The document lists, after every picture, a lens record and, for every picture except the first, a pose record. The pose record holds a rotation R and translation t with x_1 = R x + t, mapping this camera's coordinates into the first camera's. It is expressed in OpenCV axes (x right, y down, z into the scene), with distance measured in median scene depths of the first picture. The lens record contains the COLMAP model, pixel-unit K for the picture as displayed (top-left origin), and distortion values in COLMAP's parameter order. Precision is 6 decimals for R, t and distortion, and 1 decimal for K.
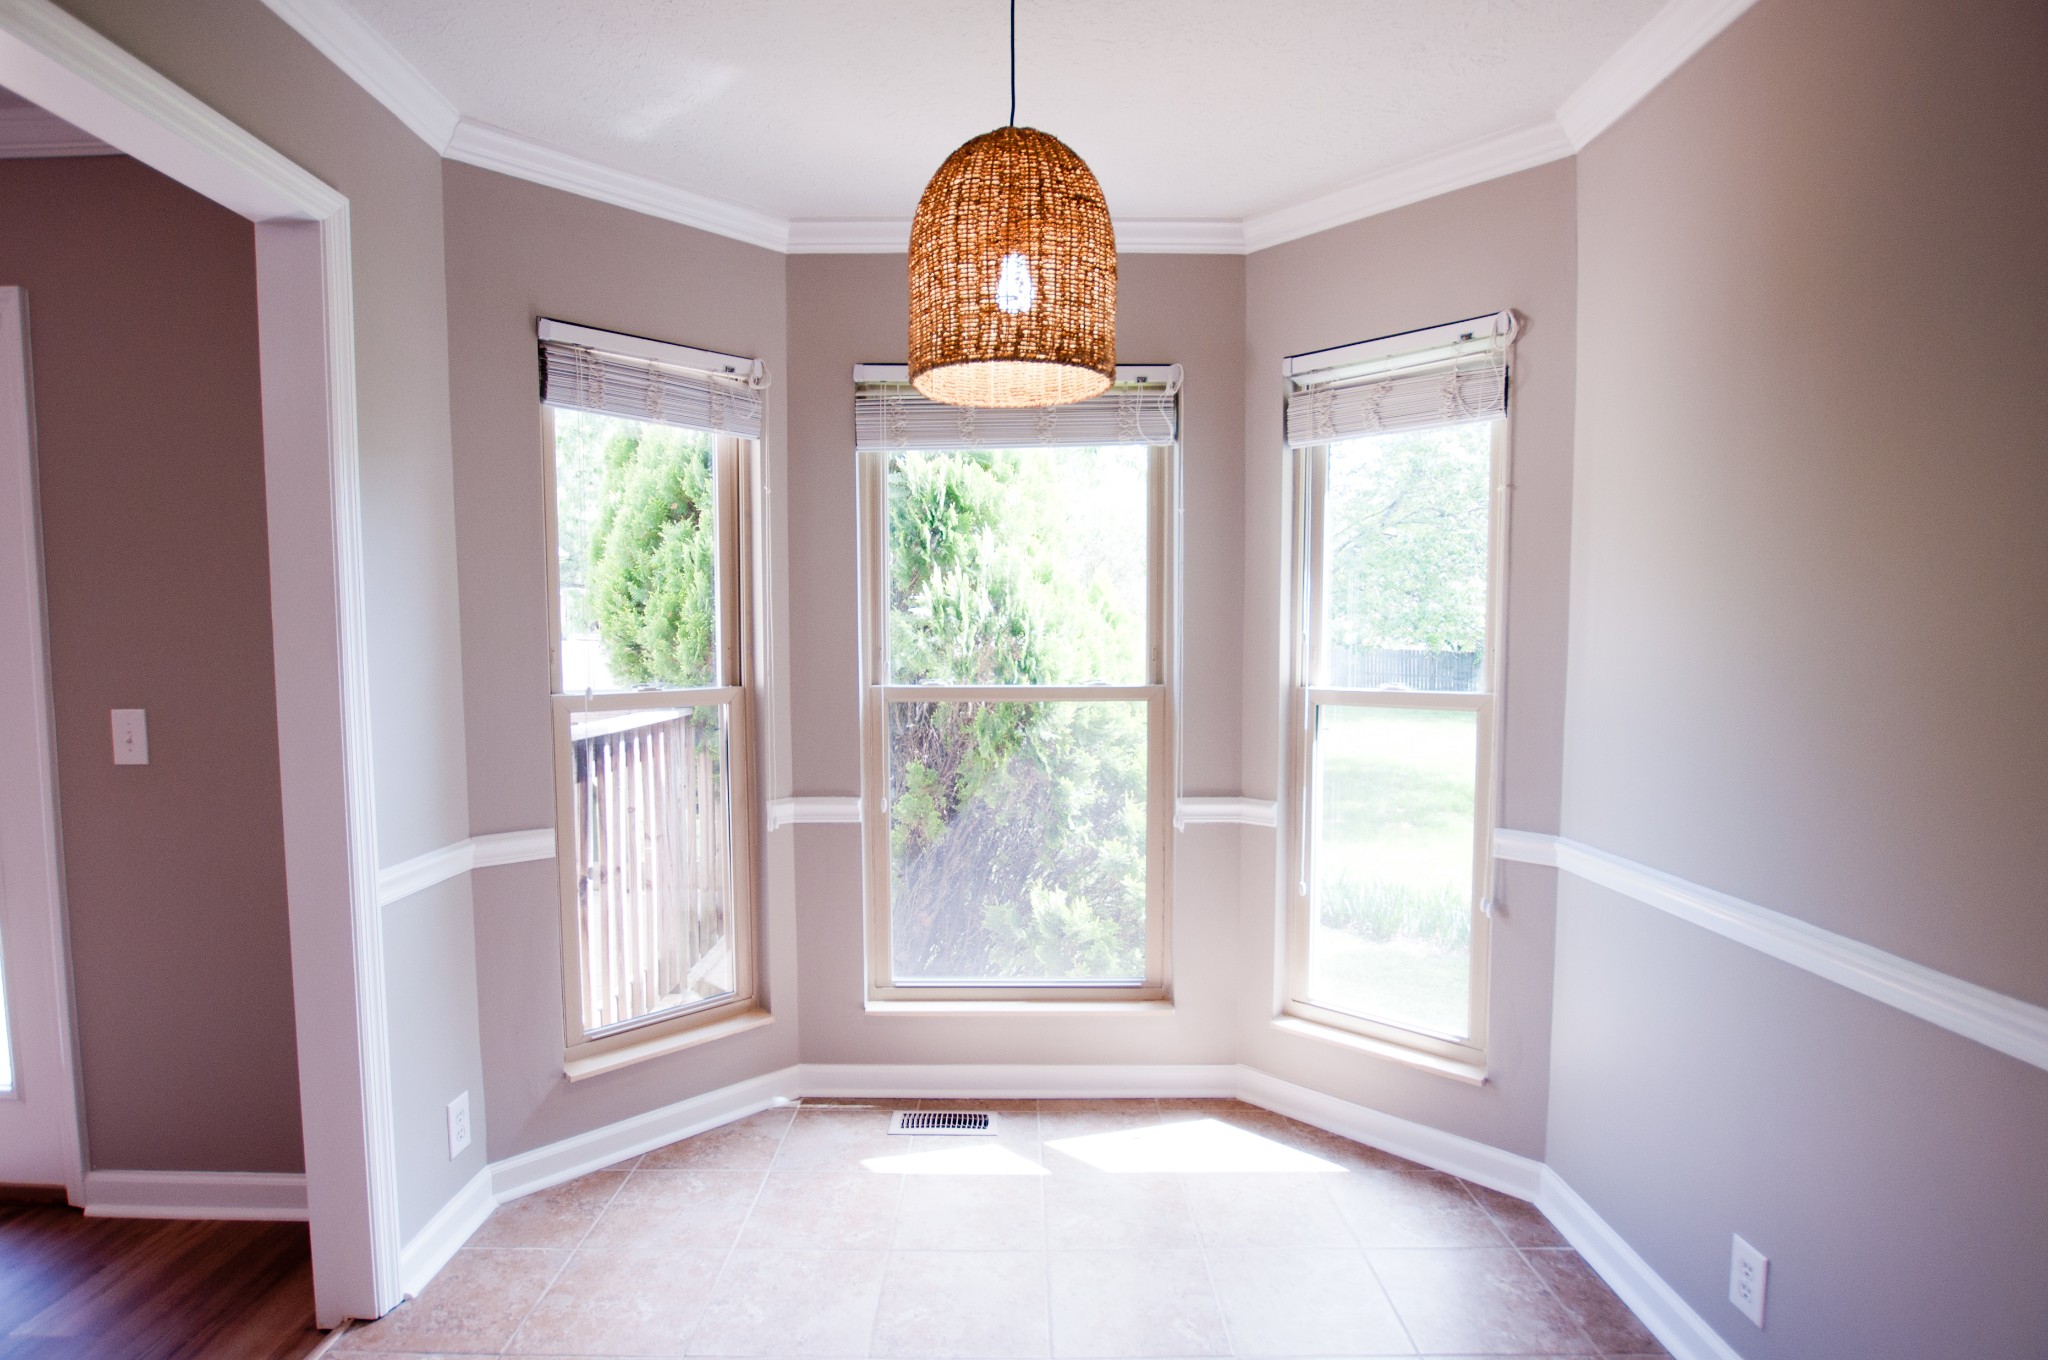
lens RADIAL K [[909.8, 0, 1020.8], [0, 909.8, 683.6], [0, 0, 1]] dist [-0.005485, 0.000052]
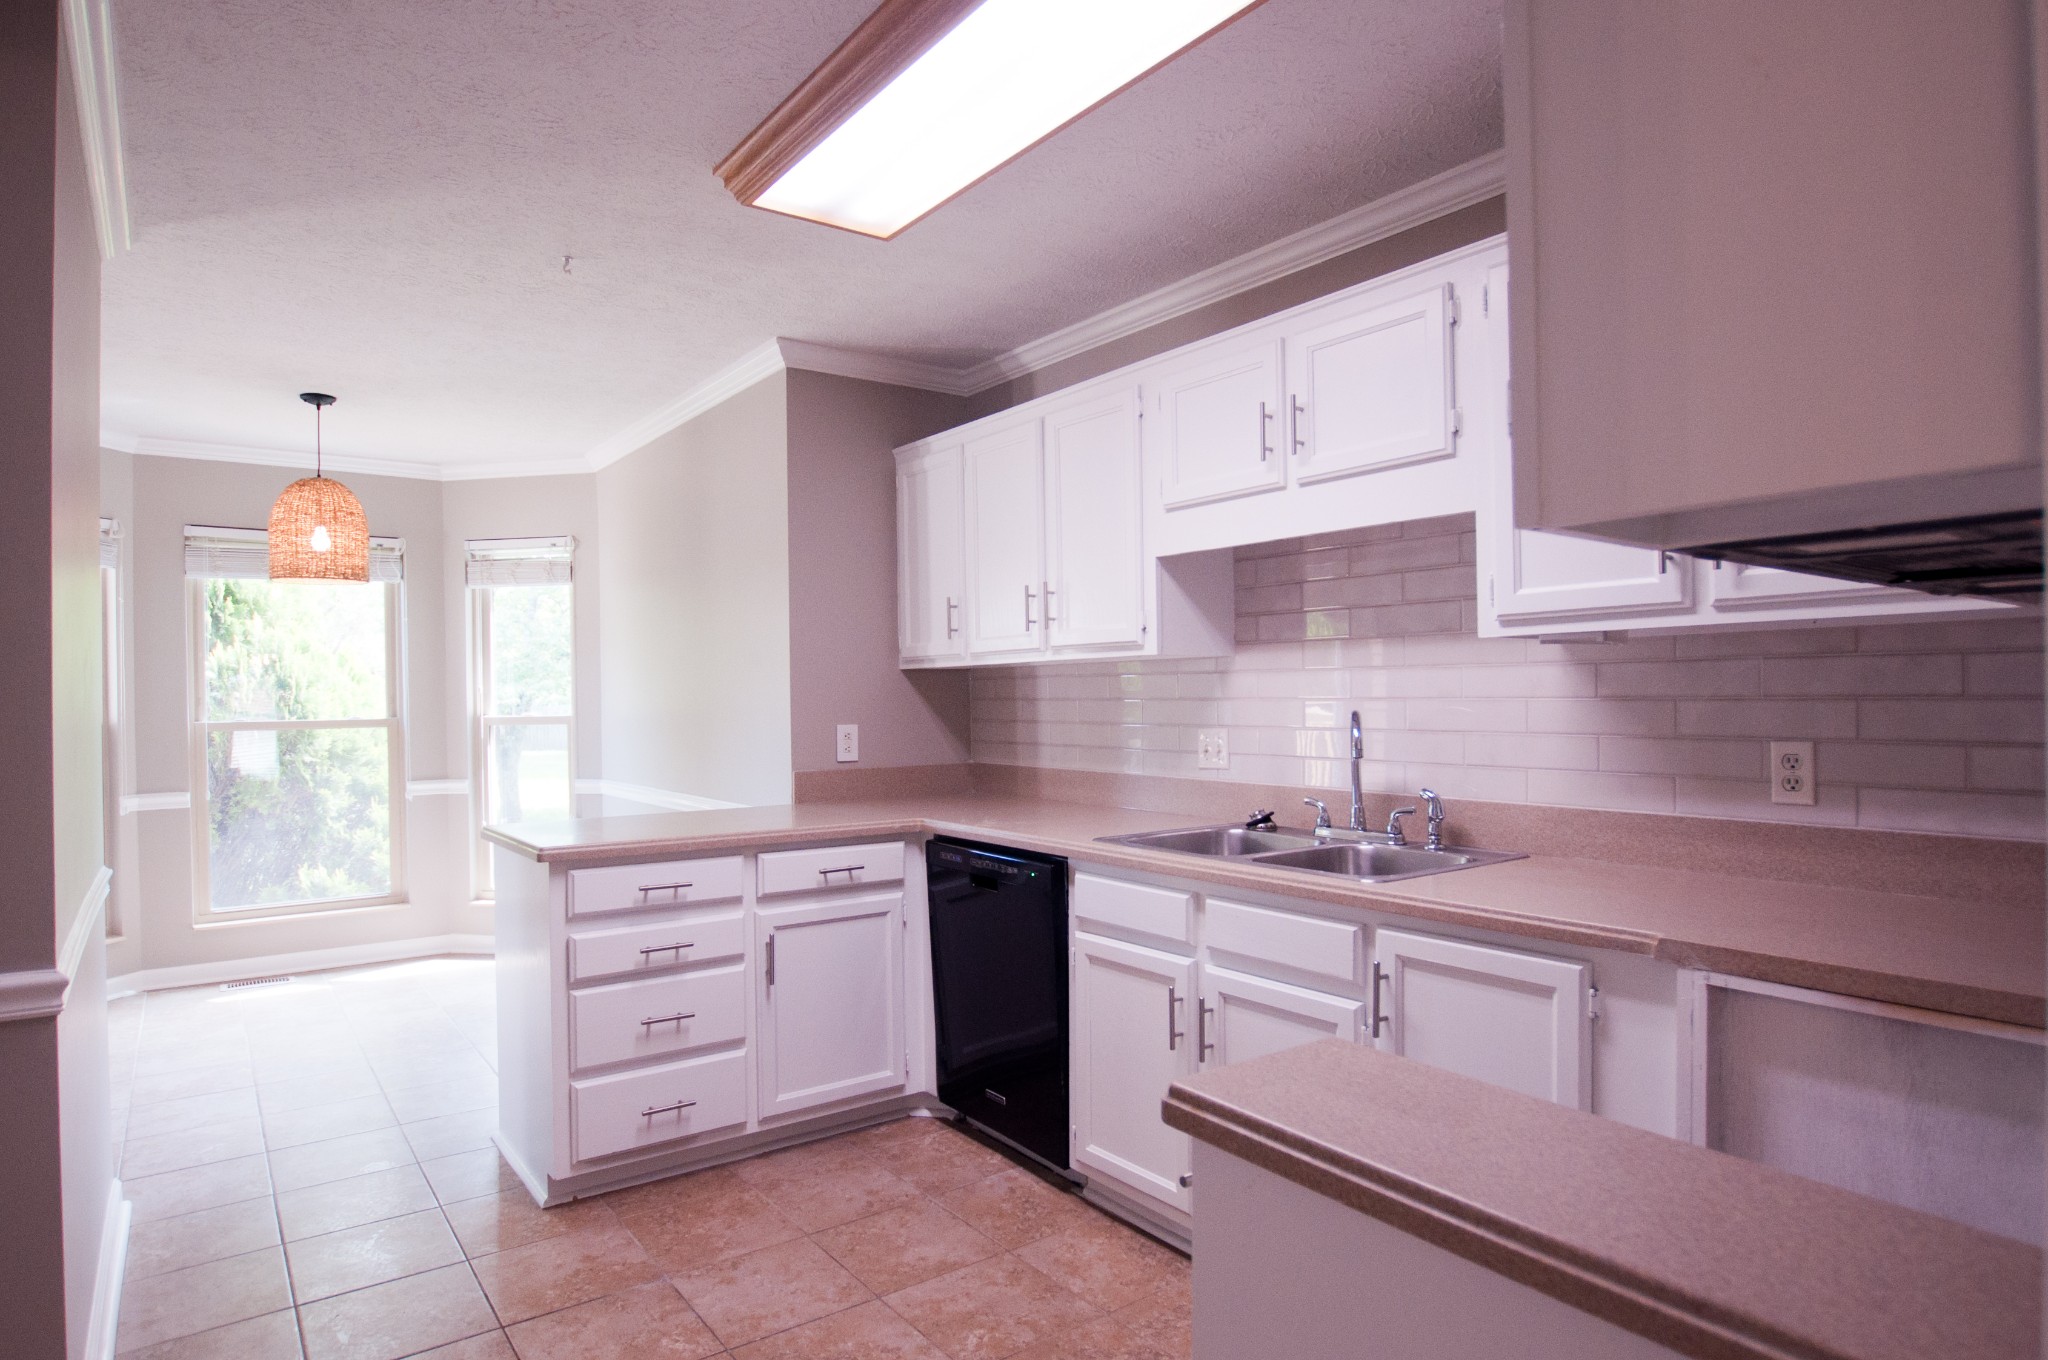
lens RADIAL K [[1164.2, 0, 1031.1], [0, 1164.2, 706.5], [0, 0, 1]] dist [-0.020146, -0.000544]
pose [[0.797442, -0.015265, 0.603203, -0.203965], [0.038862, 0.998904, -0.026097, 0.081919], [-0.602143, 0.044253, 0.797161, -1.442870]]
